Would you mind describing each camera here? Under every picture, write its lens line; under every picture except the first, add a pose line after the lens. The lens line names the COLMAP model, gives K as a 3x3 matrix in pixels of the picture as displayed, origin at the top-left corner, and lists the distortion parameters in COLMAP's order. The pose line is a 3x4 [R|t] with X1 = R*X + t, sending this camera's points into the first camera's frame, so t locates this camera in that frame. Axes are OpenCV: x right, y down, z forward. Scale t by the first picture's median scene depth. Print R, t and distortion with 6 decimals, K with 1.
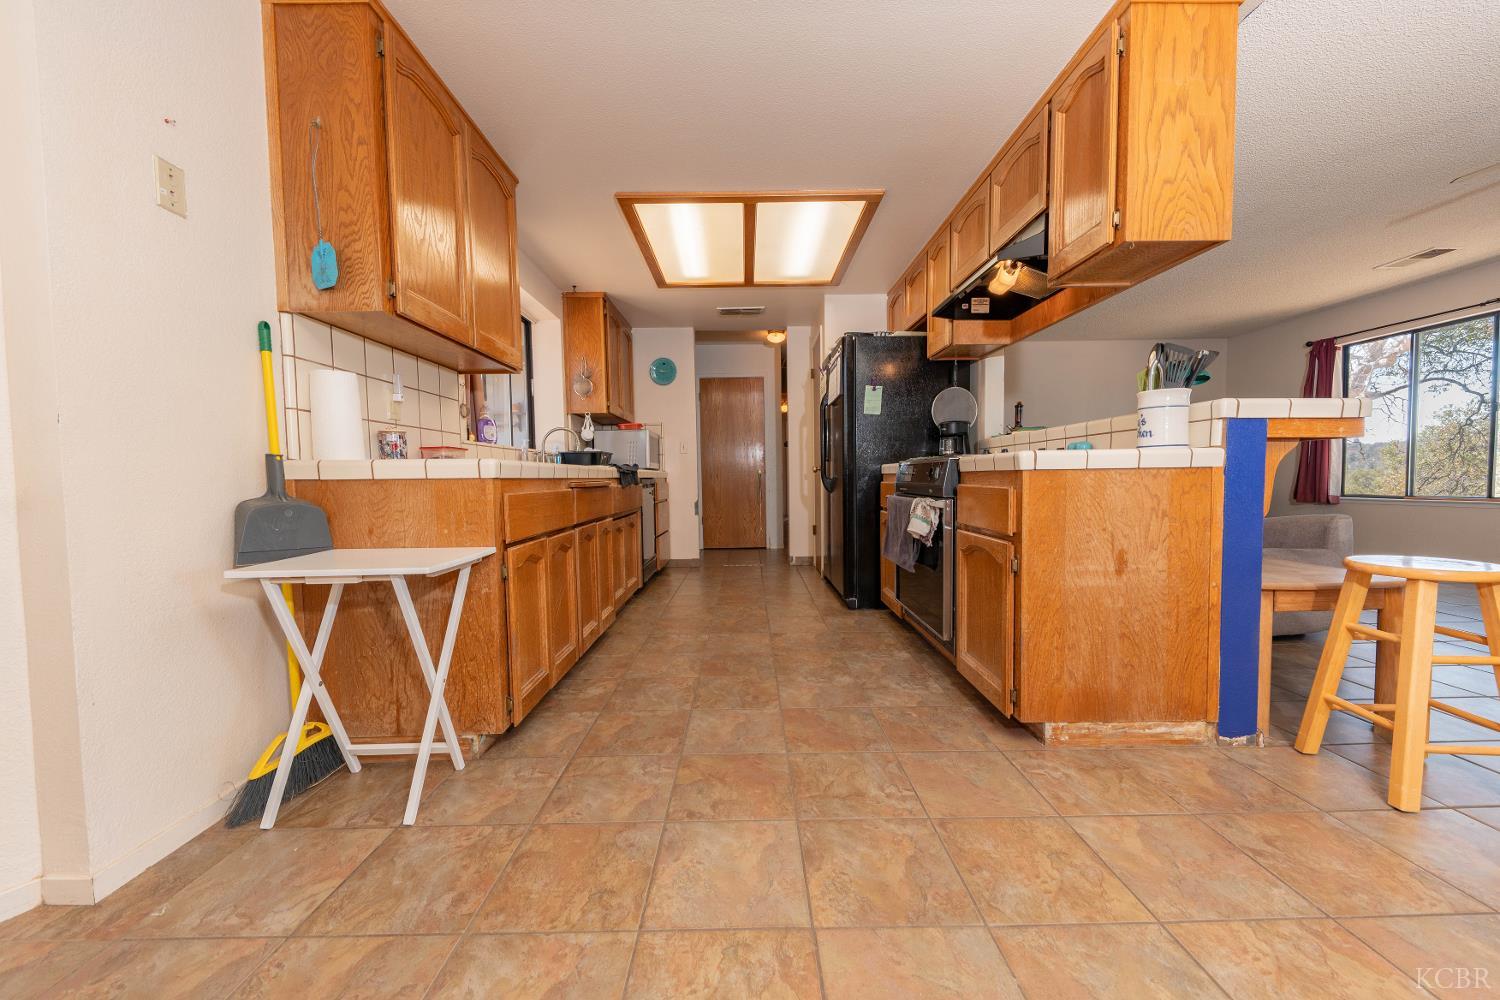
lens RADIAL K [[556.3, 0, 750.0], [0, 556.3, 500.0], [0, 0, 1]] dist [0.007140, -0.000301]
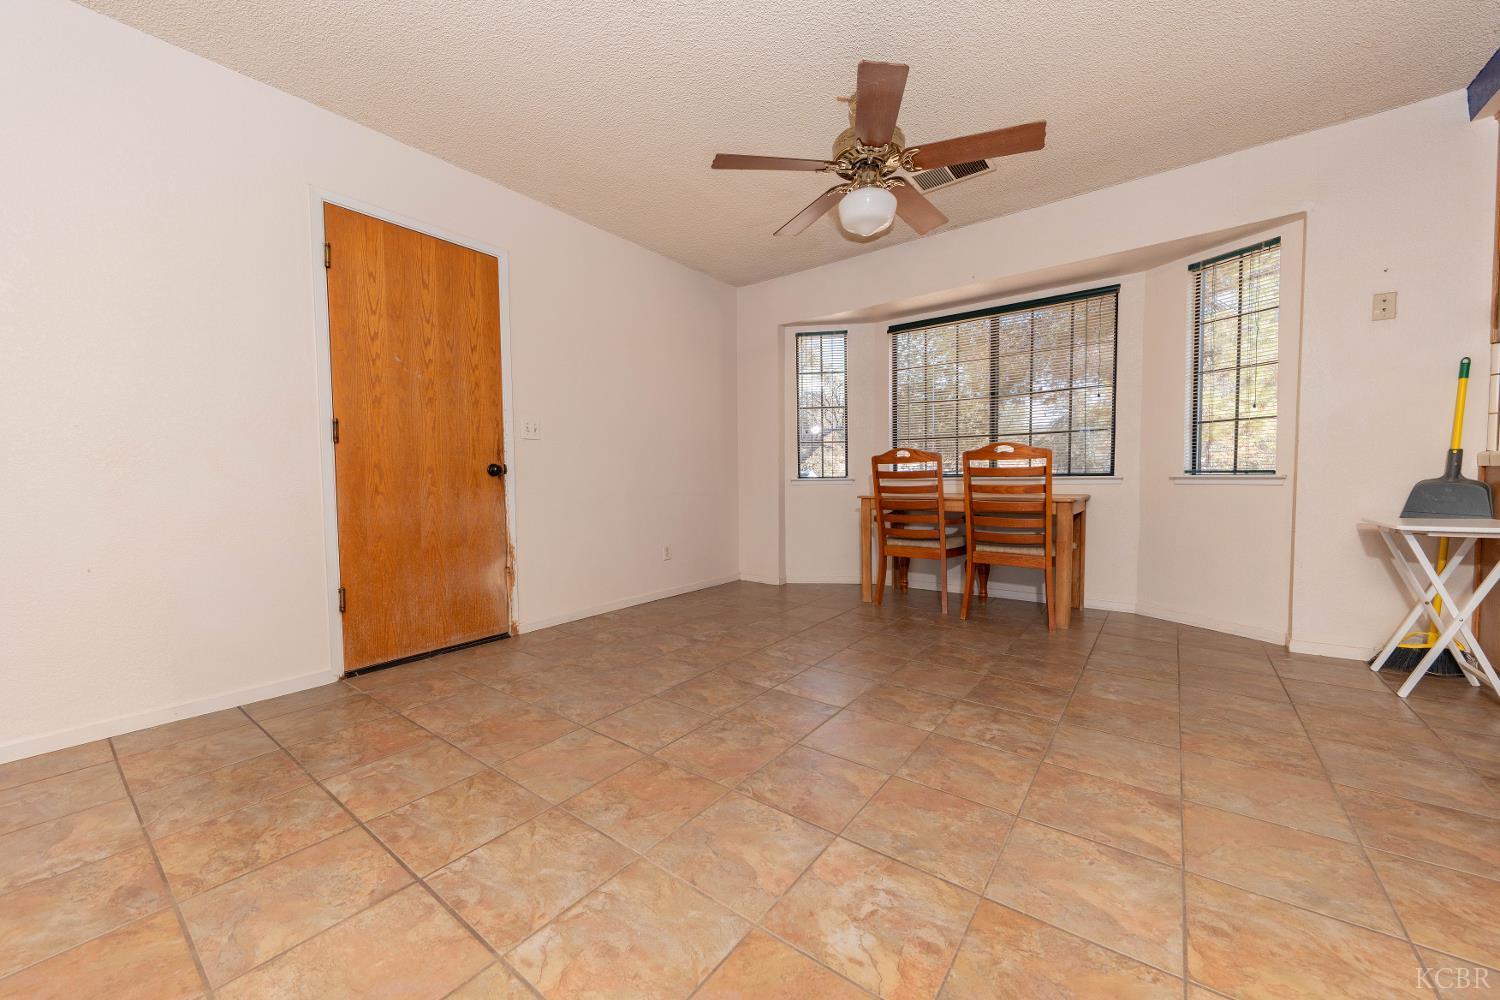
lens RADIAL K [[556.3, 0, 750.0], [0, 556.3, 500.0], [0, 0, 1]] dist [0.007140, -0.000301]
pose [[-0.614077, 0.046109, -0.787898, 0.551618], [-0.021671, 0.996931, 0.075232, -0.007831], [0.788949, 0.063273, -0.611193, 0.170952]]
